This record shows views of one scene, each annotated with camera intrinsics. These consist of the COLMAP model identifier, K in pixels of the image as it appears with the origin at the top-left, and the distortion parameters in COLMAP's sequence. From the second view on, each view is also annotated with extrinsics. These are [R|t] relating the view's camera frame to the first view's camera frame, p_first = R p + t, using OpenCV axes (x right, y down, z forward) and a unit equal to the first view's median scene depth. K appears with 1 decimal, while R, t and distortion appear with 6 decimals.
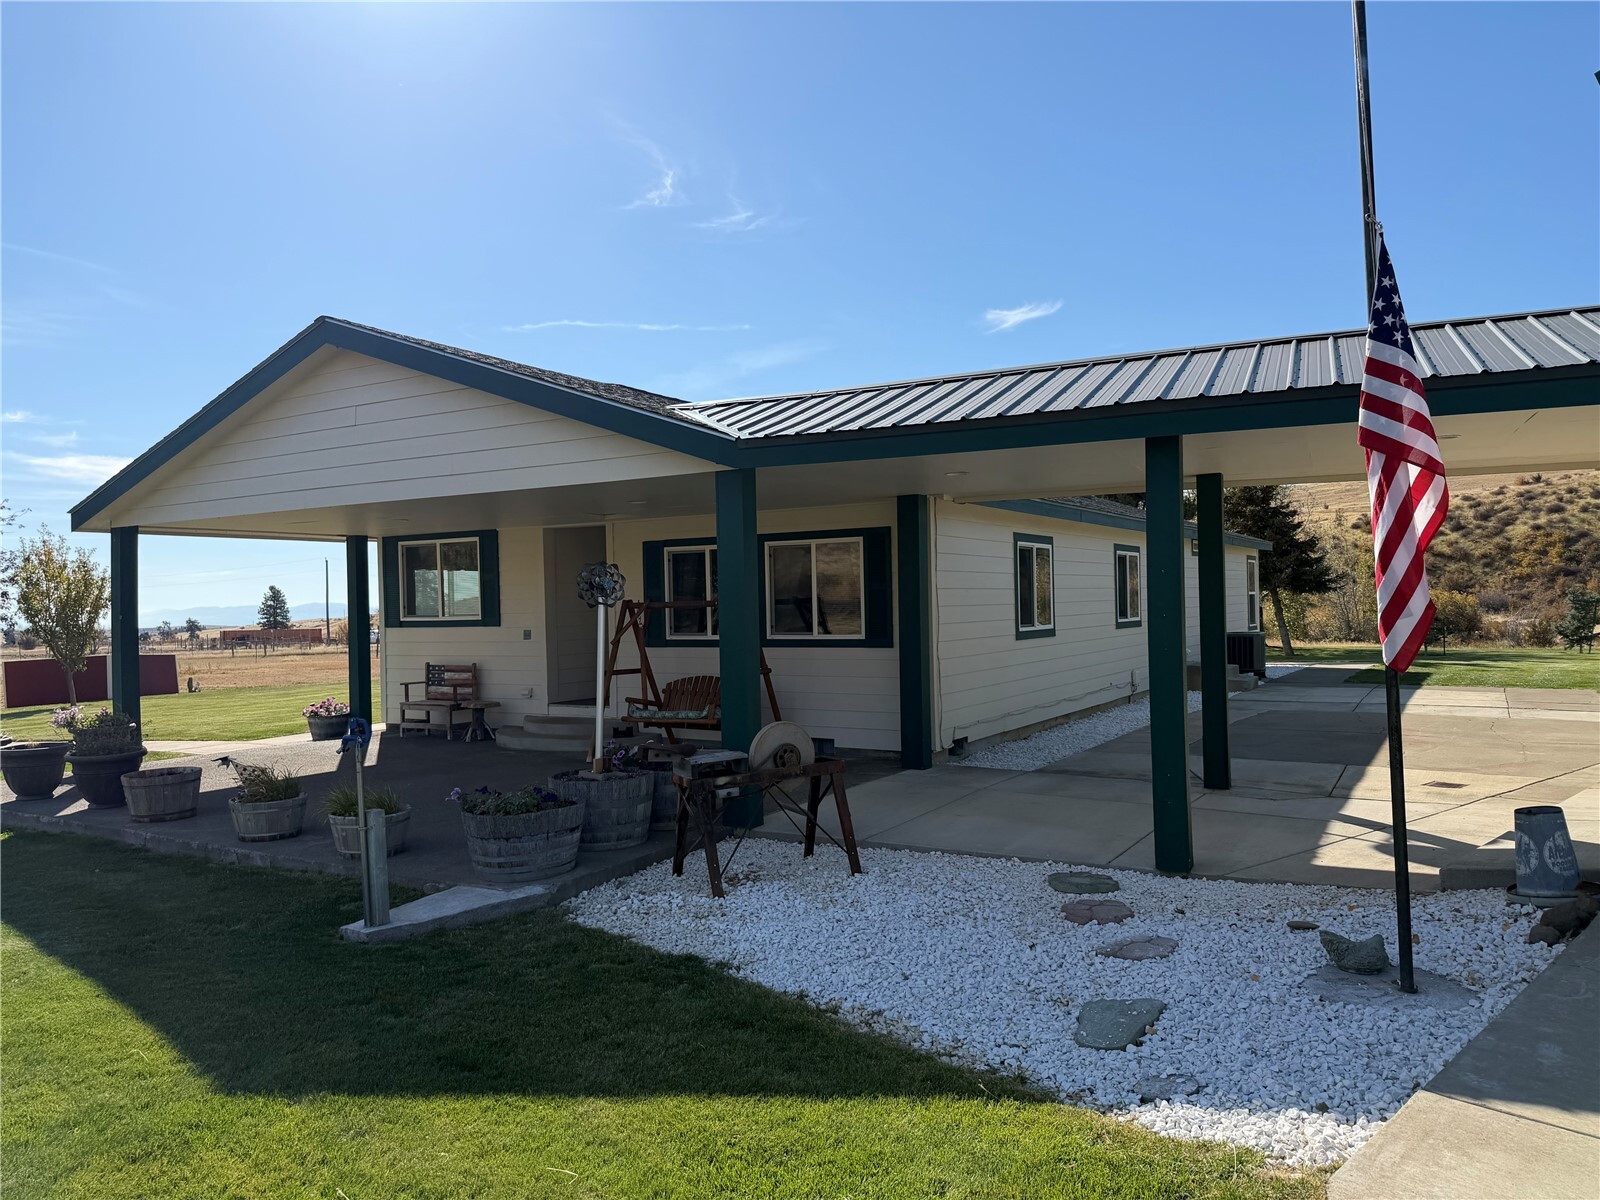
lens RADIAL K [[1158.1, 0, 800.0], [0, 1158.1, 600.0], [0, 0, 1]] dist [0.000176, -0.001050]
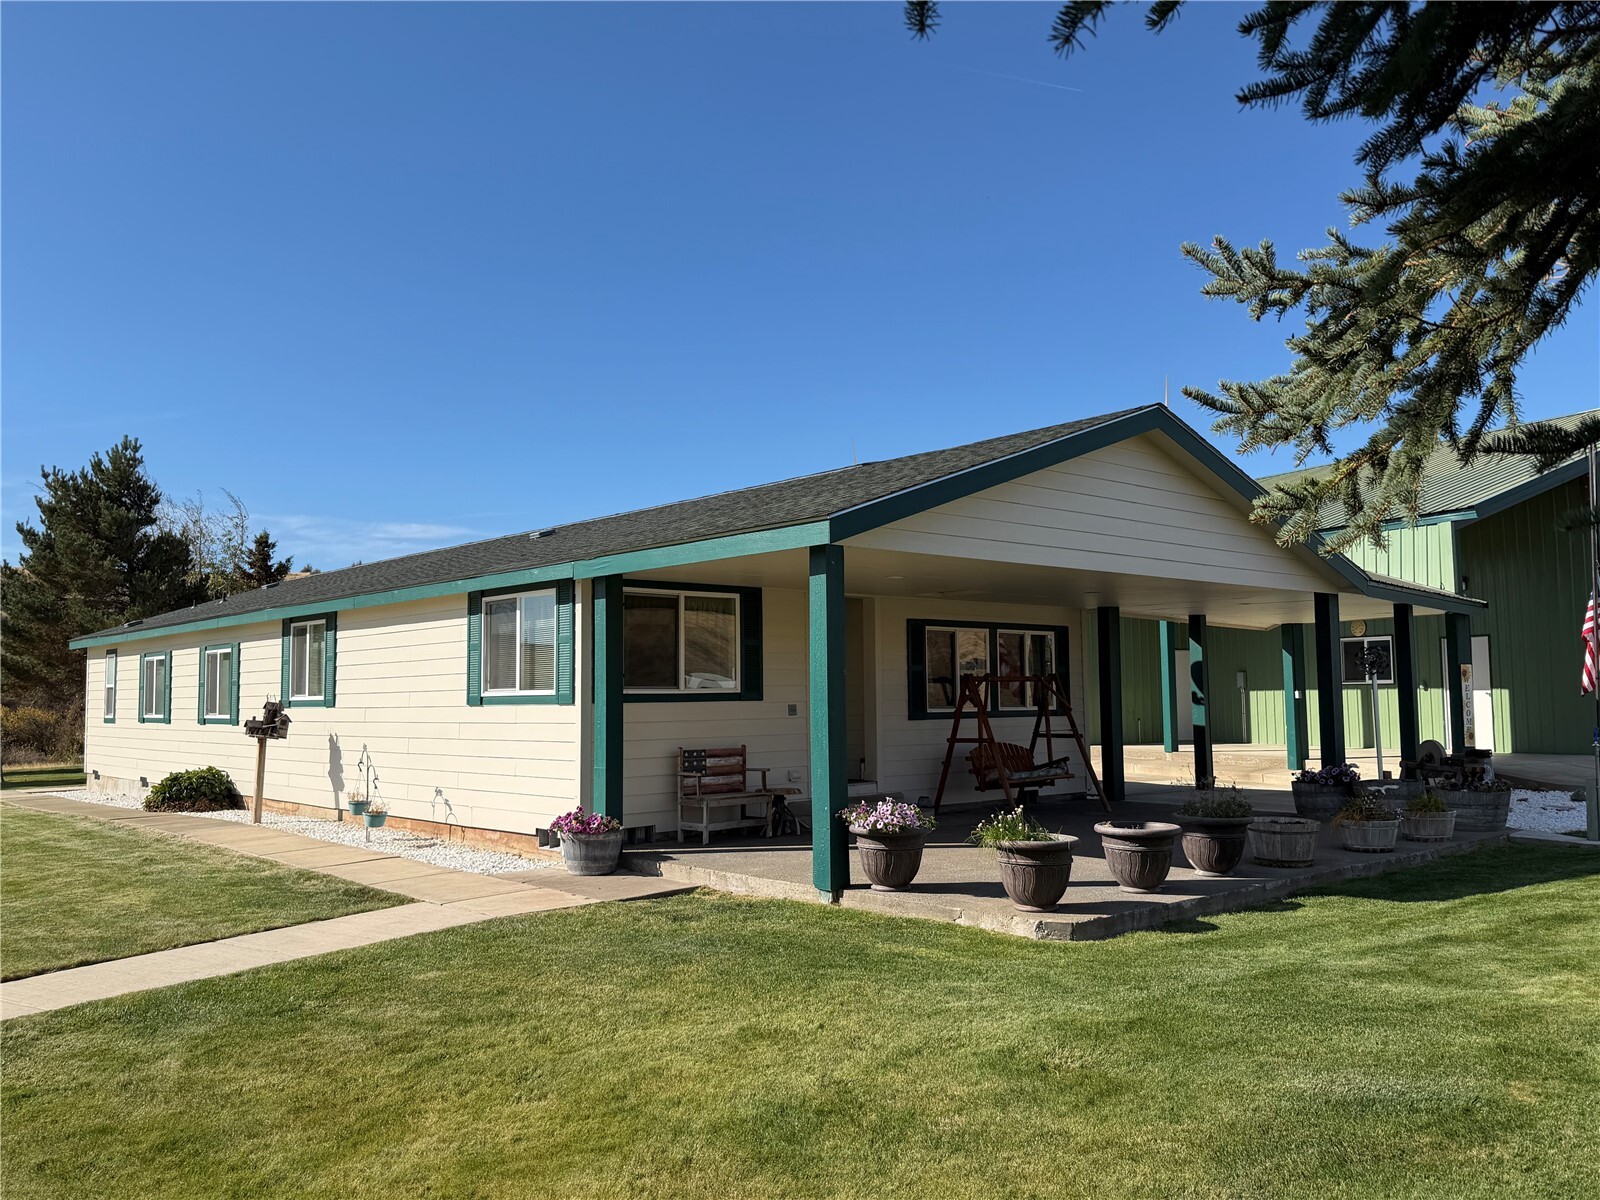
lens RADIAL K [[1255.4, 0, 800.0], [0, 1255.4, 600.0], [0, 0, 1]] dist [0.124283, -0.270803]
pose [[0.290669, 0.091484, 0.952440, -0.110328], [0.002483, 0.995343, -0.096362, 0.003725], [-0.956821, 0.030374, 0.289088, 0.067777]]
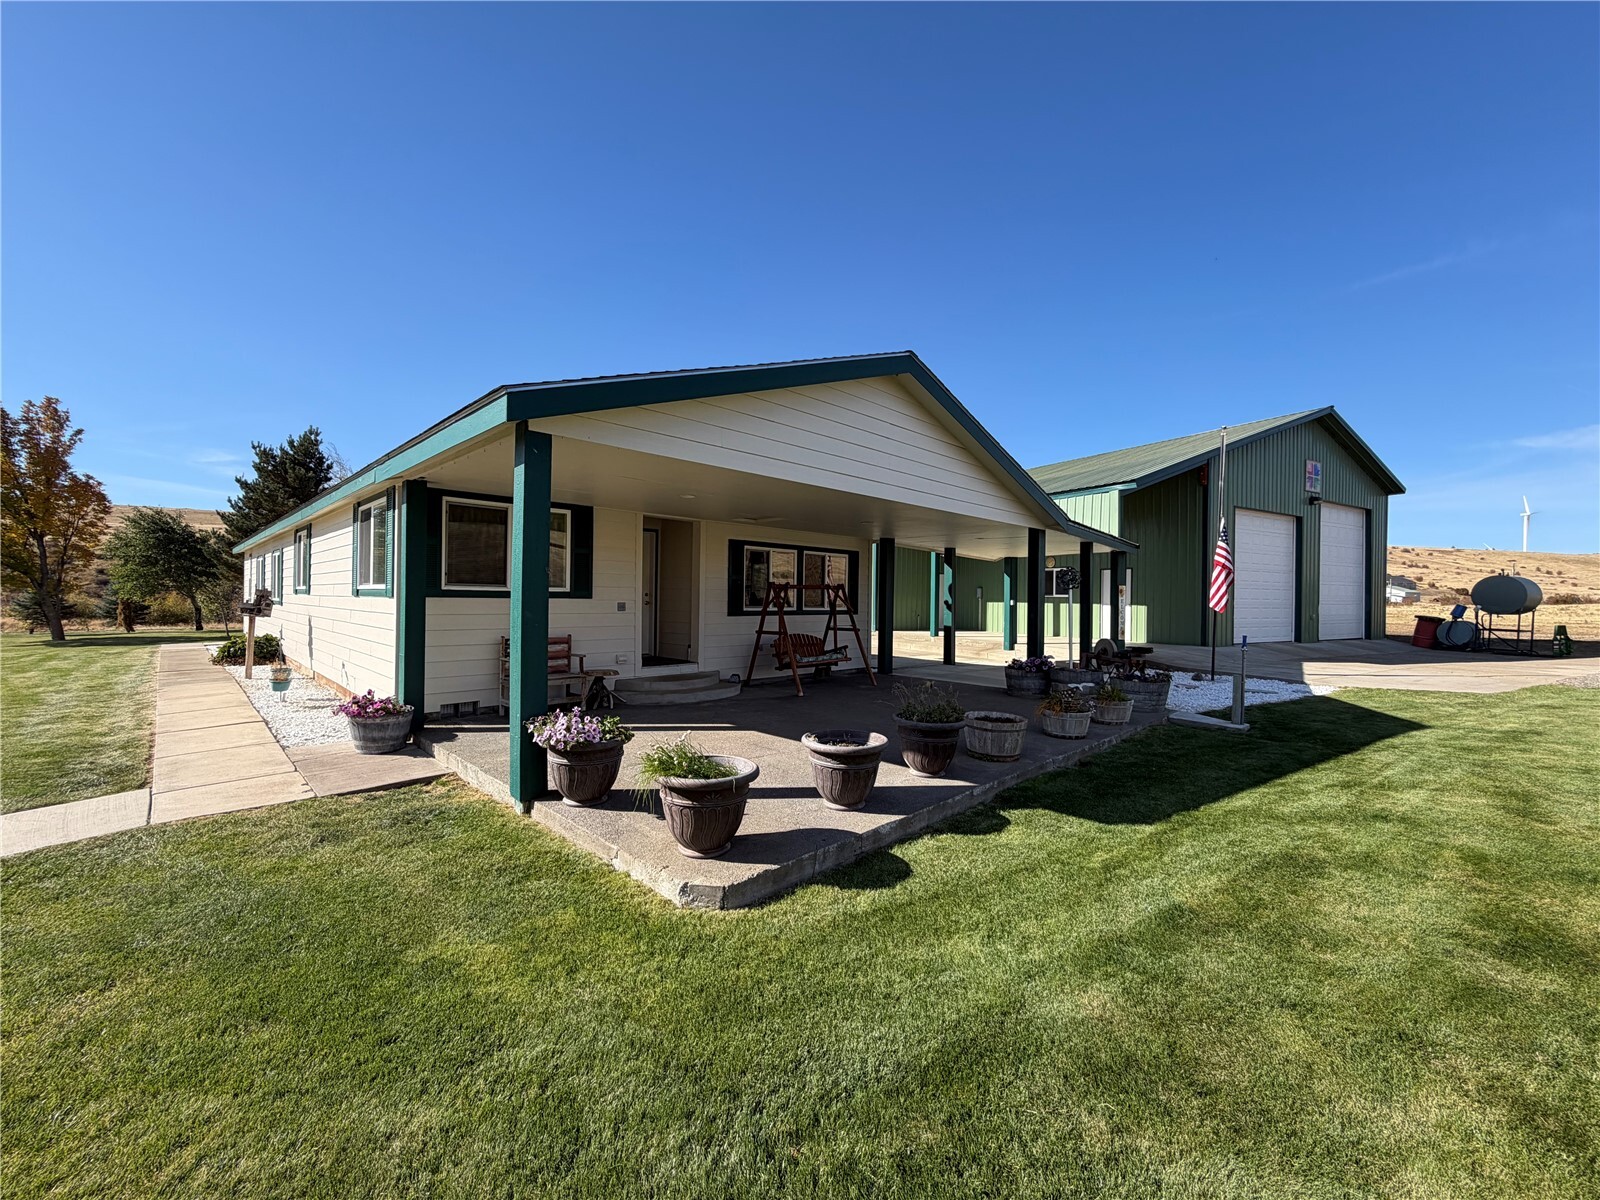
lens RADIAL K [[636.1, 0, 800.0], [0, 636.1, 600.0], [0, 0, 1]] dist [-0.002040, -0.000086]
pose [[0.240562, 0.021375, 0.970399, -0.074962], [-0.021268, 0.999634, -0.016746, 0.002873], [-0.970401, -0.016609, 0.240928, 0.065234]]
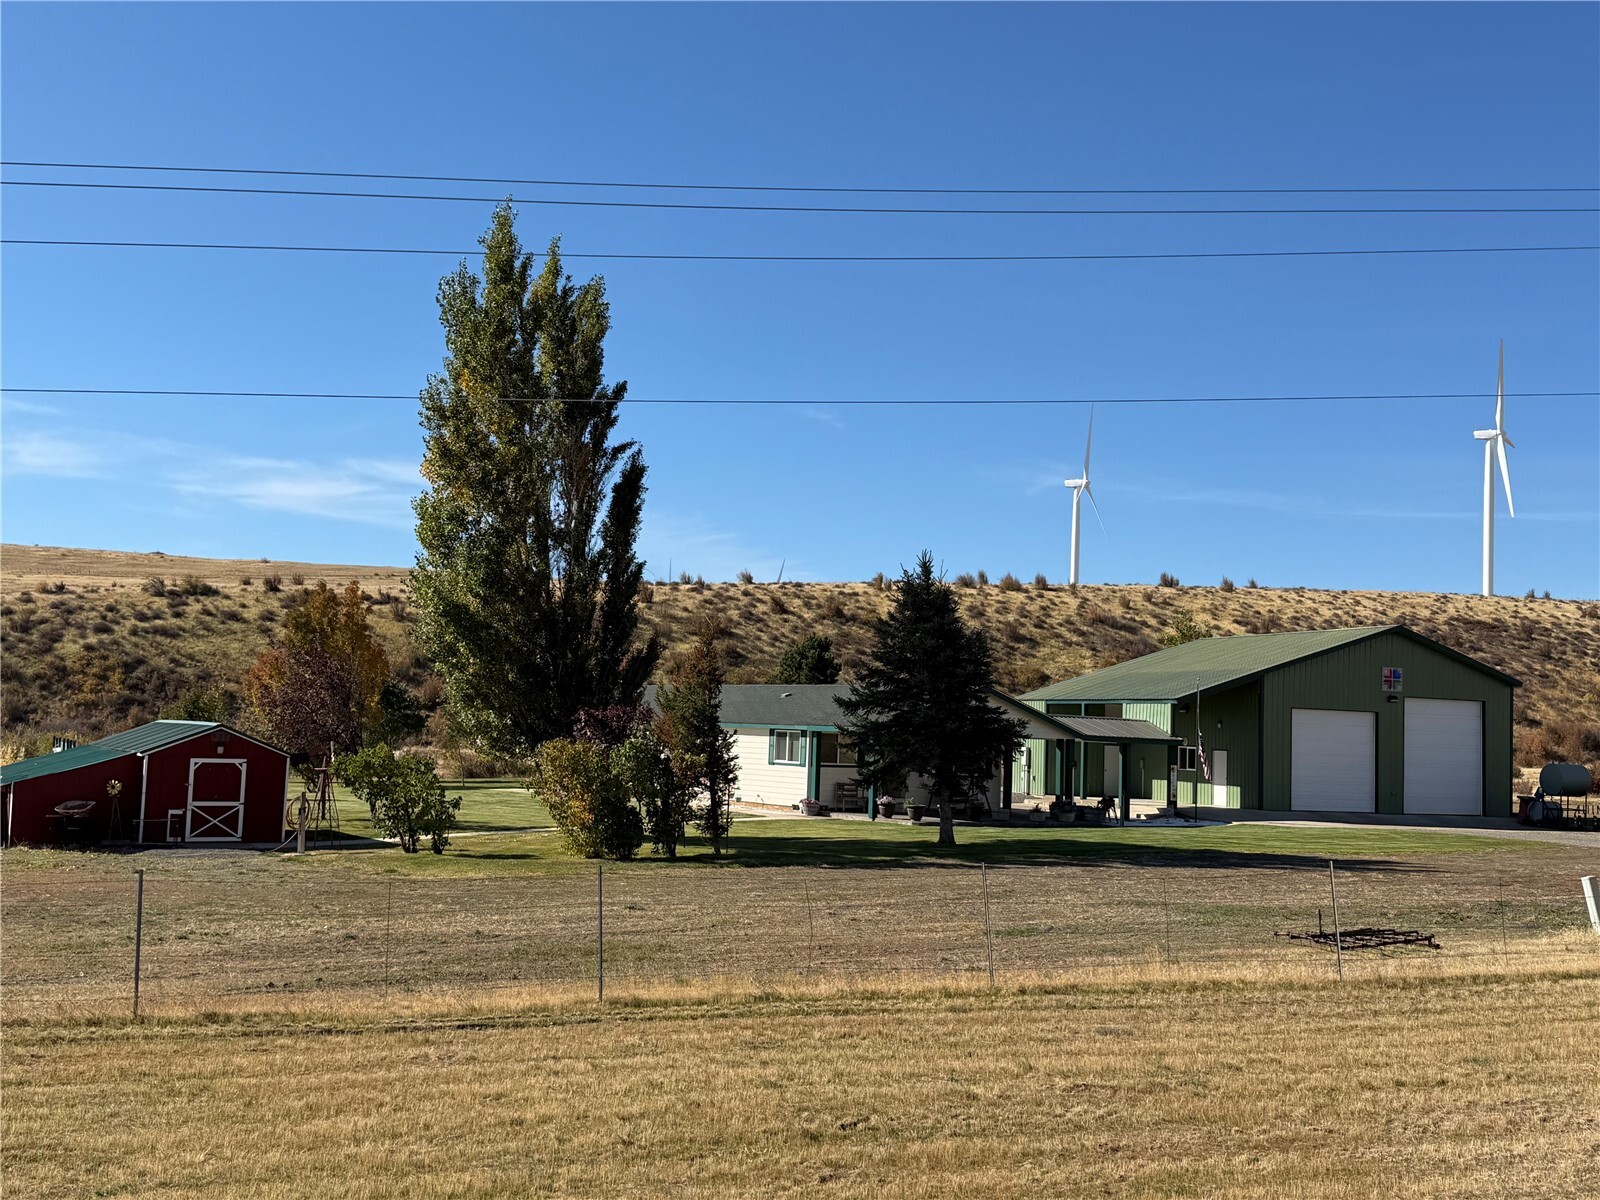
lens RADIAL K [[1748.6, 0, 800.0], [0, 1748.6, 600.0], [0, 0, 1]] dist [0.076535, -0.014016]
pose [[0.404993, 0.104612, 0.908315, -0.377616], [-0.046695, 0.994503, -0.093718, 0.002191], [-0.913127, -0.004458, 0.407652, -0.044660]]
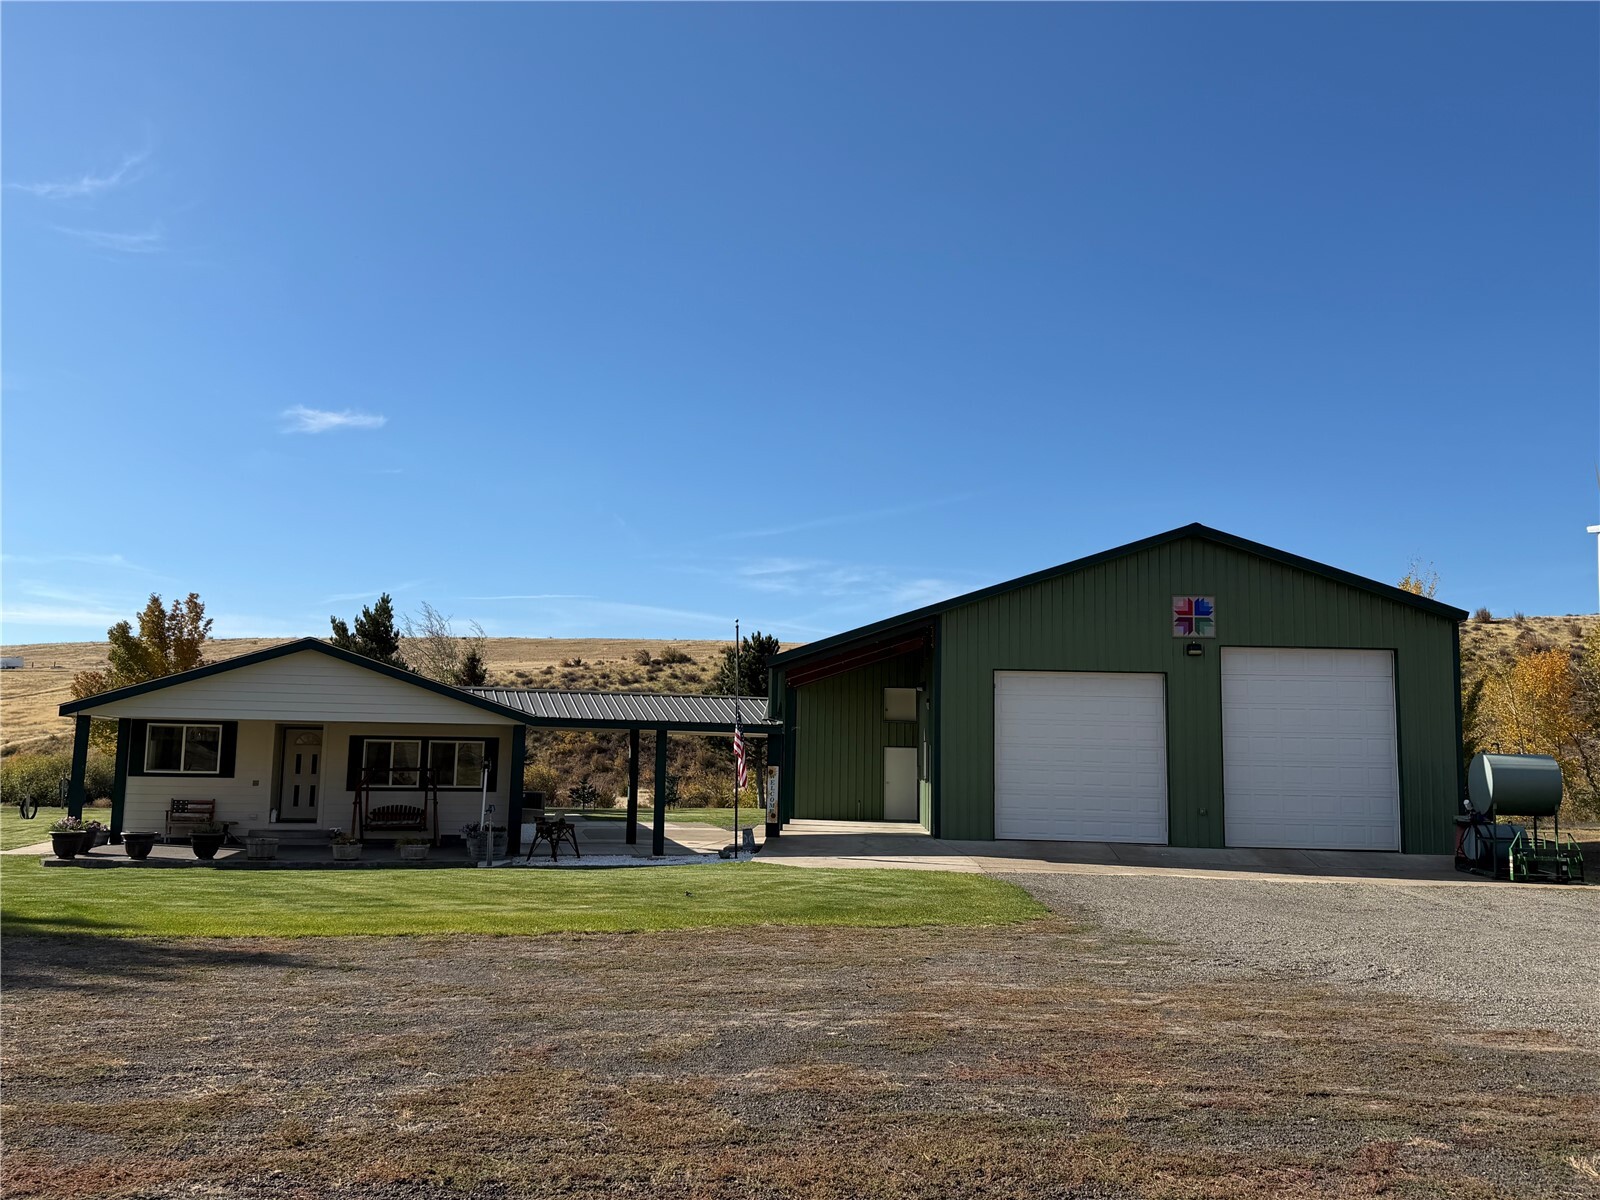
lens RADIAL K [[1375.2, 0, 800.0], [0, 1375.2, 600.0], [0, 0, 1]] dist [0.064744, 0.002178]
pose [[0.731053, 0.115593, 0.672458, -0.103578], [-0.036083, 0.990716, -0.131074, 0.000181], [-0.681366, 0.071558, 0.728437, -0.107726]]
